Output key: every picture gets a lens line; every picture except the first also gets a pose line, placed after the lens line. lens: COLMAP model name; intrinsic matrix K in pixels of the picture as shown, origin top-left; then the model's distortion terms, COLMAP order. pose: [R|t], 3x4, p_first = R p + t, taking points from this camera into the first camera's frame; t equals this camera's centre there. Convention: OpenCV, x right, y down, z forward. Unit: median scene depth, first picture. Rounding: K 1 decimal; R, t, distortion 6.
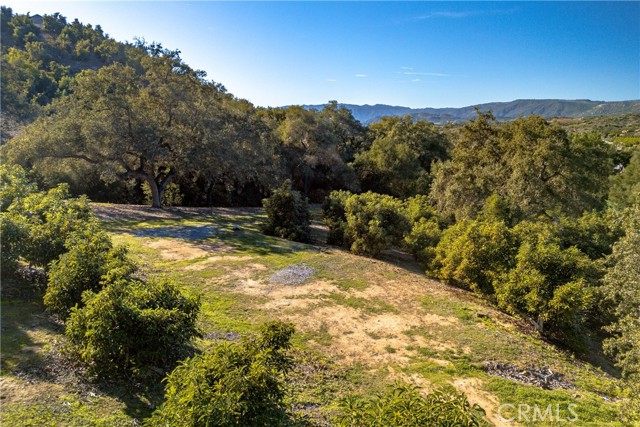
lens RADIAL K [[468.6, 0, 320.0], [0, 468.6, 213.5], [0, 0, 1]] dist [0.072214, -0.072590]
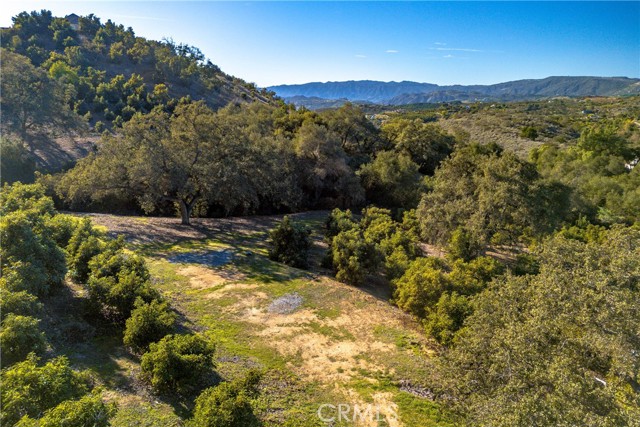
lens RADIAL K [[468.6, 0, 320.0], [0, 468.6, 213.5], [0, 0, 1]] dist [0.072214, -0.072590]
pose [[0.998665, 0.016051, -0.049097, 0.098550], [-0.013764, 0.998821, 0.046563, -0.187175], [0.049787, -0.045825, 0.997708, -0.325719]]
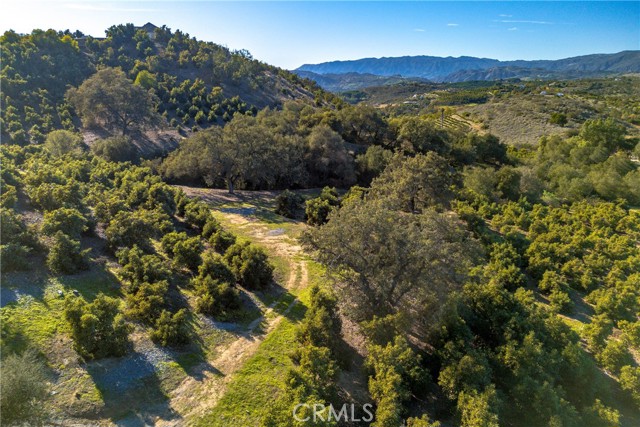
lens RADIAL K [[468.6, 0, 320.0], [0, 468.6, 213.5], [0, 0, 1]] dist [0.072214, -0.072590]
pose [[0.987114, 0.049076, -0.152305, 0.588100], [-0.034705, 0.994813, 0.095617, -0.239264], [0.156208, -0.089100, 0.983697, -1.595185]]
